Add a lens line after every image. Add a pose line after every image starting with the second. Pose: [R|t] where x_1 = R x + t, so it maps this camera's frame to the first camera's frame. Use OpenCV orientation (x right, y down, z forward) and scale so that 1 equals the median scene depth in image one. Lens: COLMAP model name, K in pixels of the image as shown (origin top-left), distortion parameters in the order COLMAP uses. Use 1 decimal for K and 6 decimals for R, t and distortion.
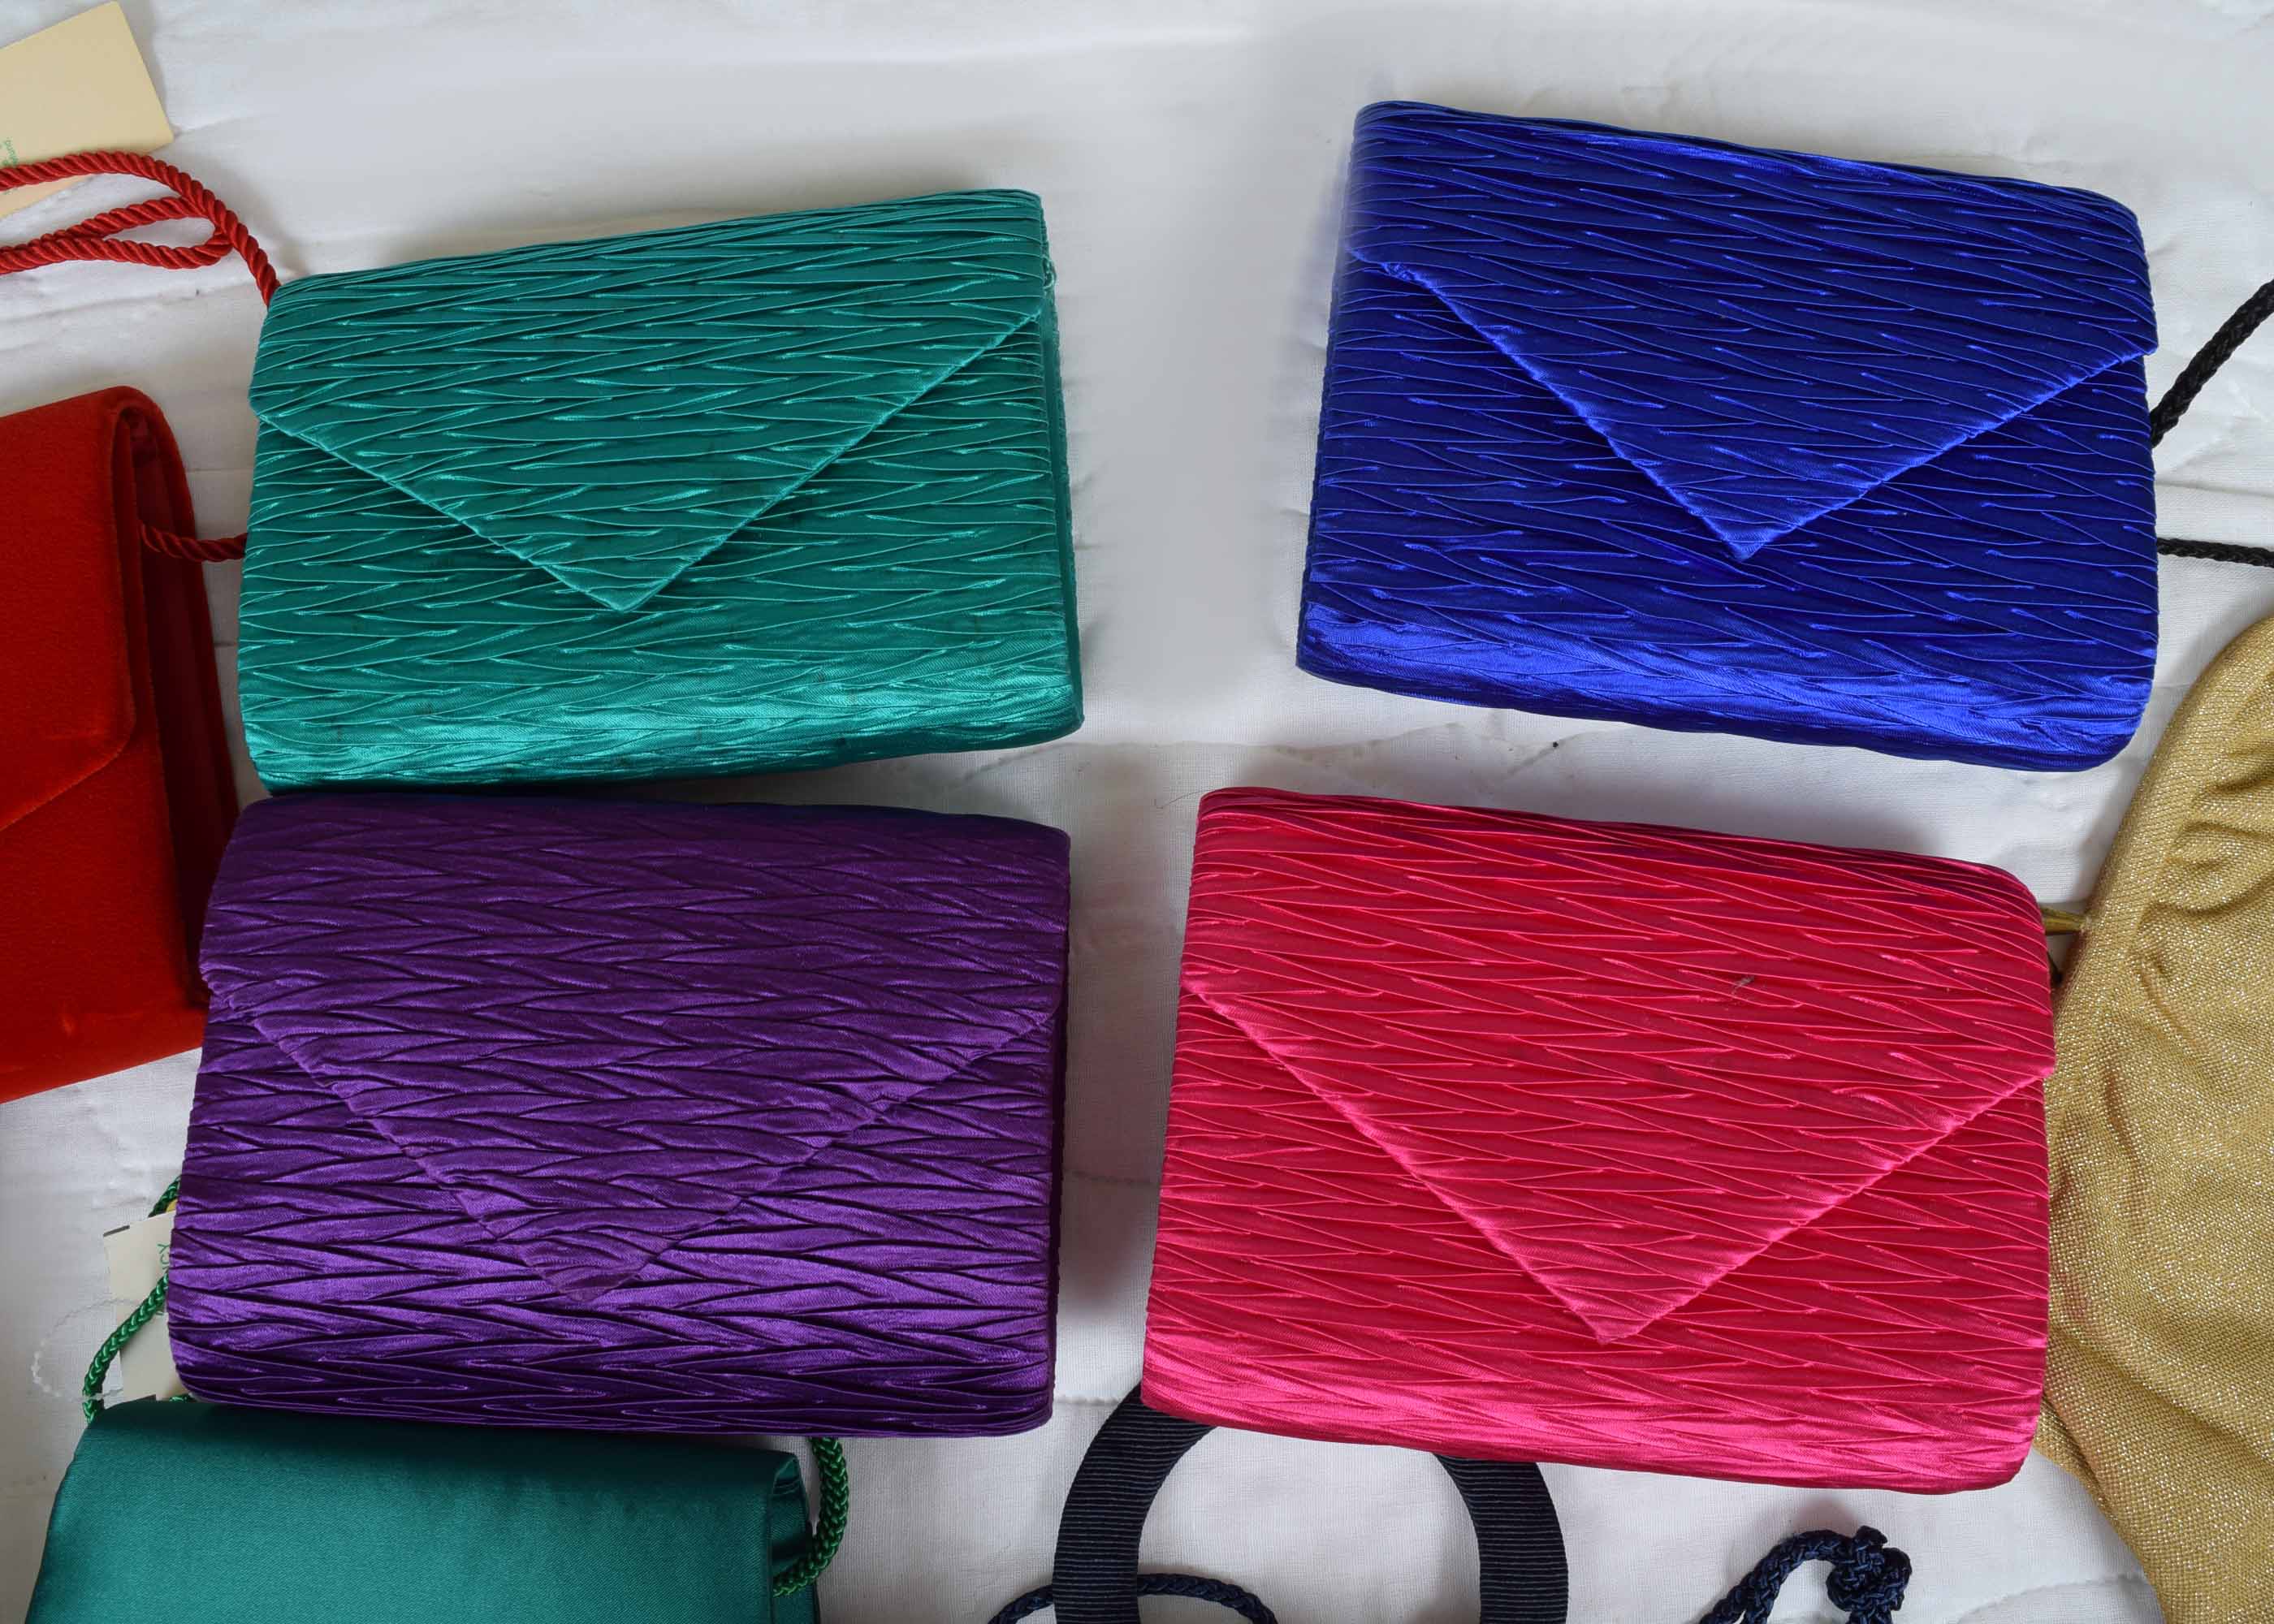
lens RADIAL K [[2158.7, 0, 1137.0], [0, 2158.7, 812.0], [0, 0, 1]] dist [-0.102091, -0.000323]
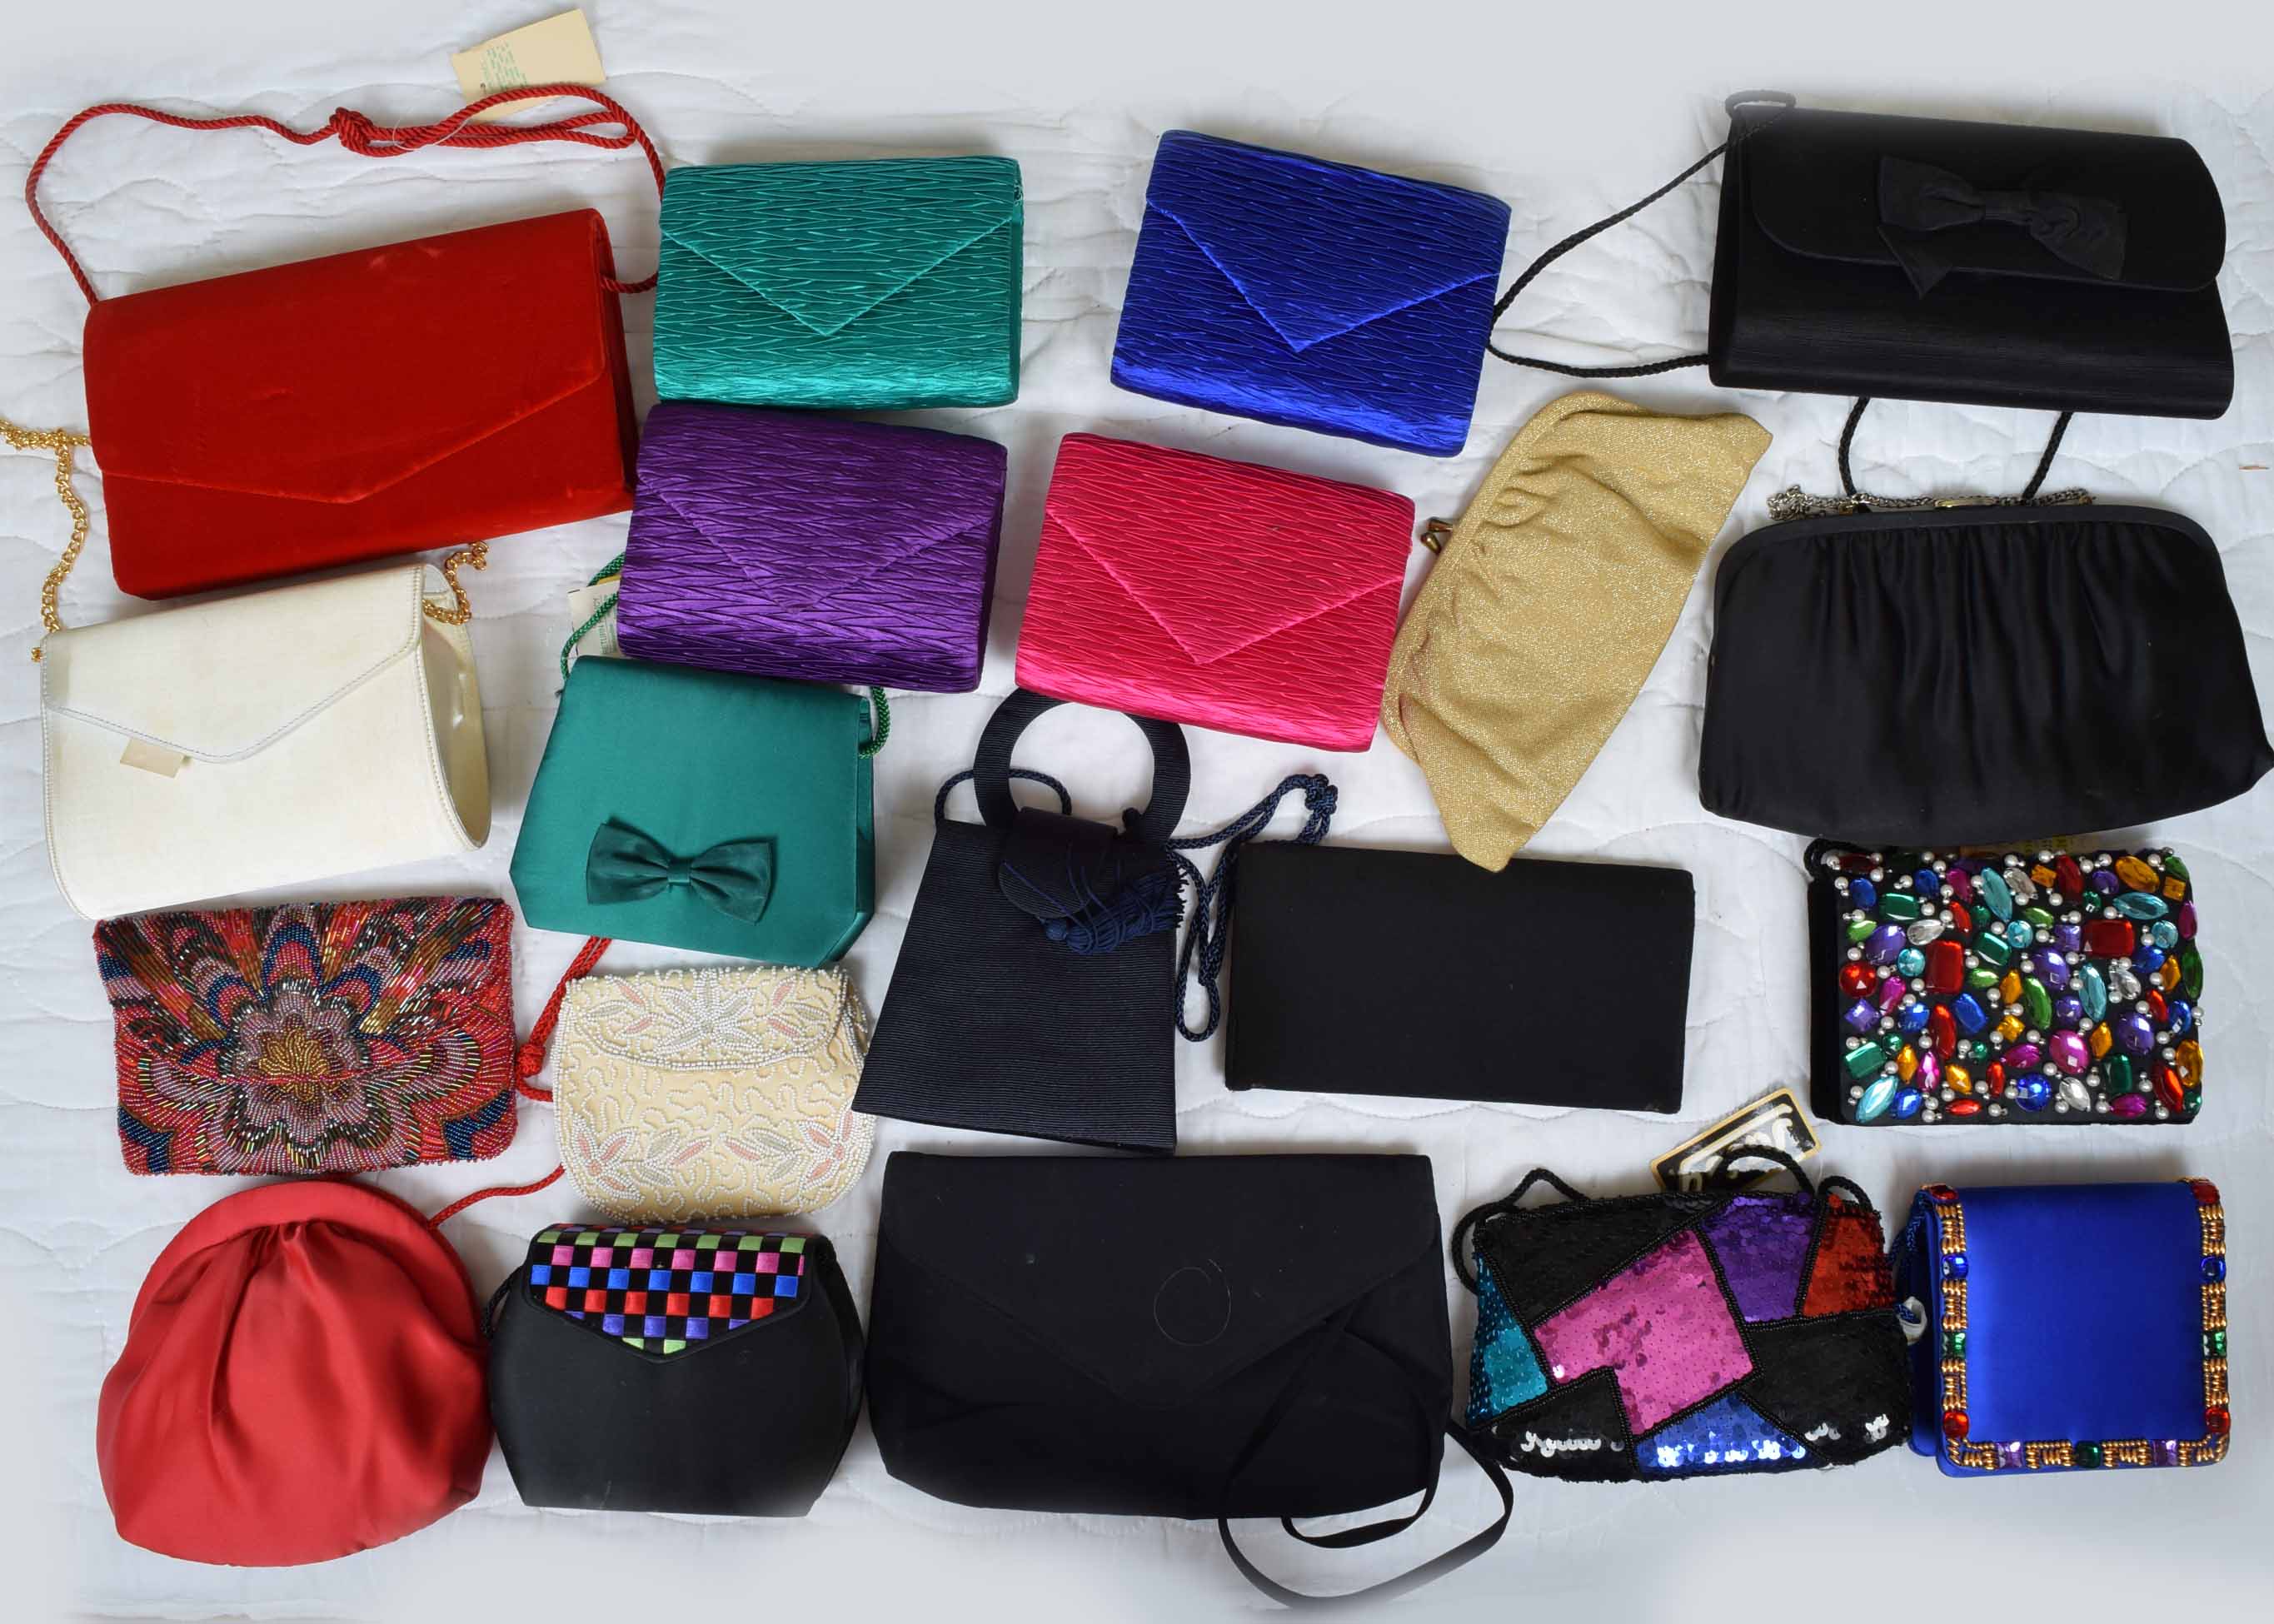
lens RADIAL K [[2158.7, 0, 1137.0], [0, 2158.7, 812.0], [0, 0, 1]] dist [-0.102091, -0.000323]
pose [[0.996174, 0.087068, -0.007520, 0.167158], [-0.085389, 0.988051, 0.128314, 0.092972], [0.018602, -0.127181, 0.991705, -1.401179]]
